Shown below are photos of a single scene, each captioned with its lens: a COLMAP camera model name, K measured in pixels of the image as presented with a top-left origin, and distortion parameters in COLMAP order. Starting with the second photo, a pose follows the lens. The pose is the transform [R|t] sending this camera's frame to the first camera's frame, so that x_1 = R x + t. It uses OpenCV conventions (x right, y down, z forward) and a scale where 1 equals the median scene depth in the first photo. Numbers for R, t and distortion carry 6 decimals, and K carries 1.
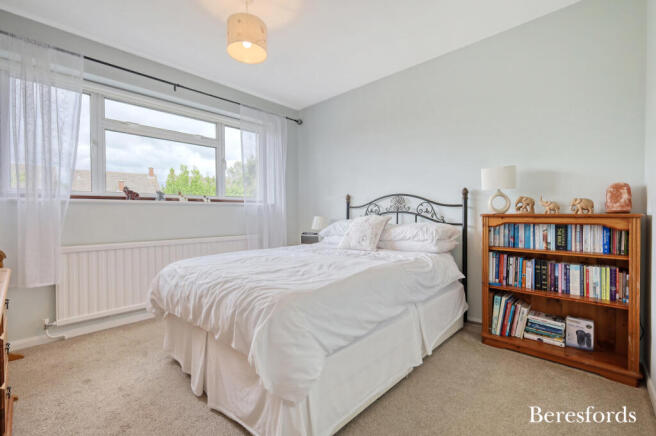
lens RADIAL K [[286.0, 0, 328.6], [0, 286.0, 216.3], [0, 0, 1]] dist [0.002216, -0.000038]
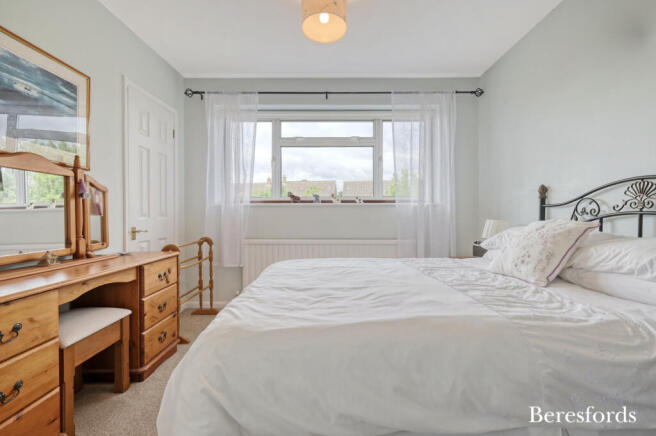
lens RADIAL K [[286.0, 0, 328.9], [0, 286.0, 215.5], [0, 0, 1]] dist [0.002216, -0.000038]
pose [[0.682817, 0.005073, -0.730572, 0.221636], [-0.010512, 0.999941, -0.002881, -0.004187], [0.730514, 0.009647, 0.682830, 0.261884]]
